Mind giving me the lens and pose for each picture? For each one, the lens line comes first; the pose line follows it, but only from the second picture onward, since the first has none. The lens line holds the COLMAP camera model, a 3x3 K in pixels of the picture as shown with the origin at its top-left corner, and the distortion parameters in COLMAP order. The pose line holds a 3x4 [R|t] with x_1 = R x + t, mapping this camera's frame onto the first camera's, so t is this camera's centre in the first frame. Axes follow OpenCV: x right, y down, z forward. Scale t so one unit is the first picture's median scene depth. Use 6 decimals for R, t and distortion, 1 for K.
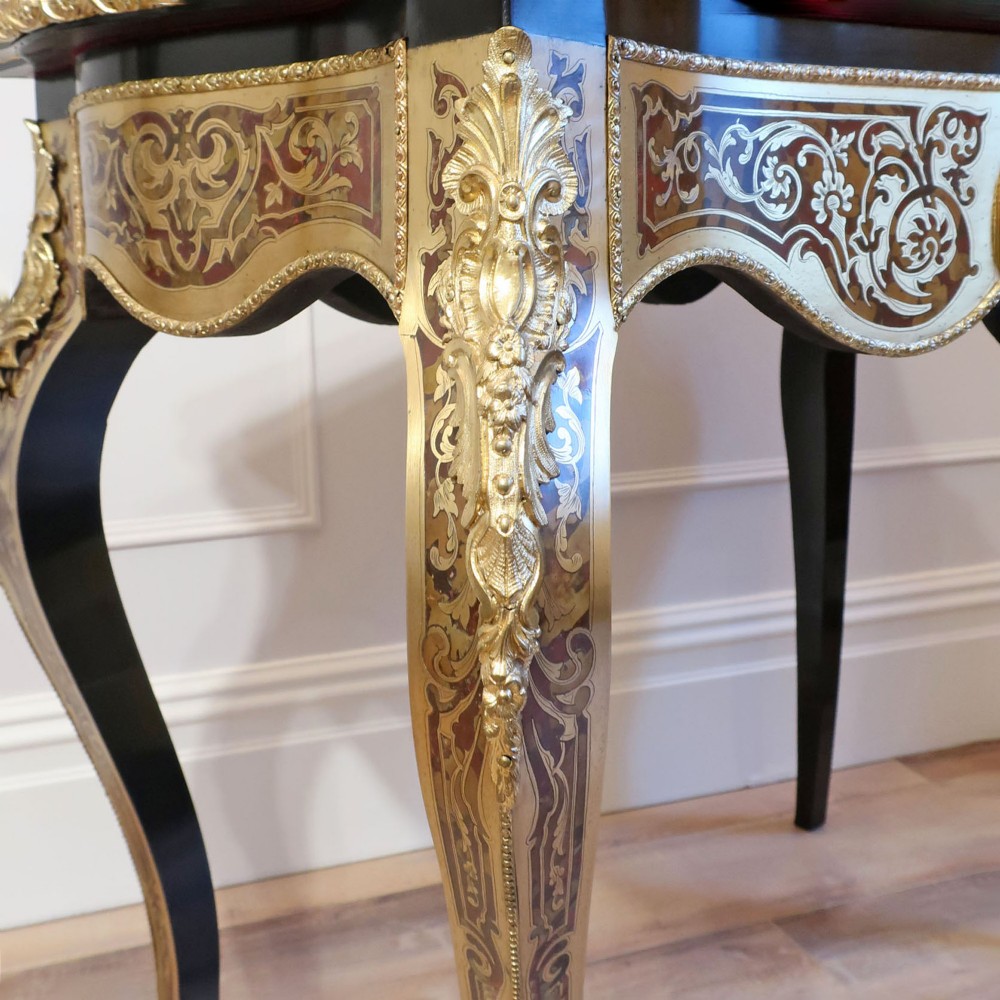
lens RADIAL K [[1292.4, 0, 500.0], [0, 1292.4, 500.0], [0, 0, 1]] dist [-0.012470, -0.059266]
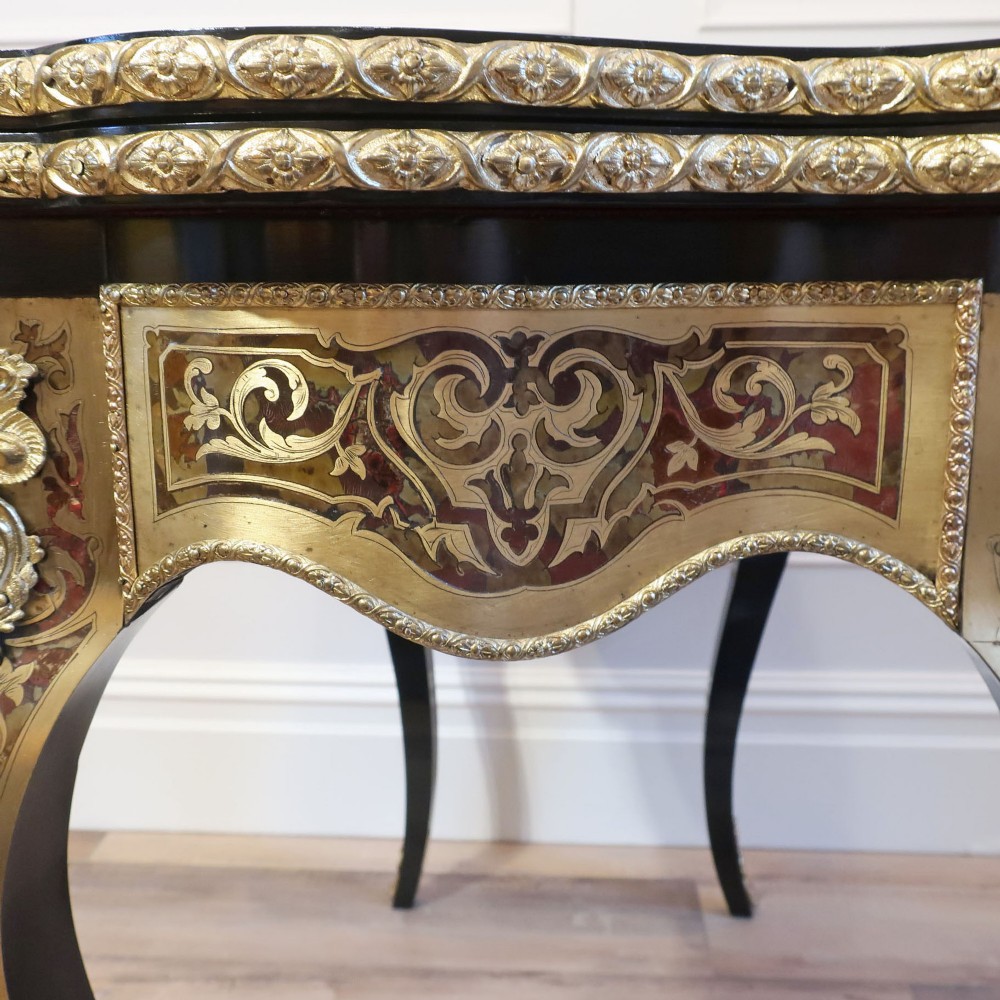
lens RADIAL K [[1213.9, 0, 518.0], [0, 1213.9, 540.2], [0, 0, 1]] dist [0.022217, 0.003201]
pose [[0.727970, -0.133455, 0.672495, -0.692861], [0.121655, 0.990451, 0.064861, -0.240608], [-0.674729, 0.034595, 0.737254, 0.549047]]
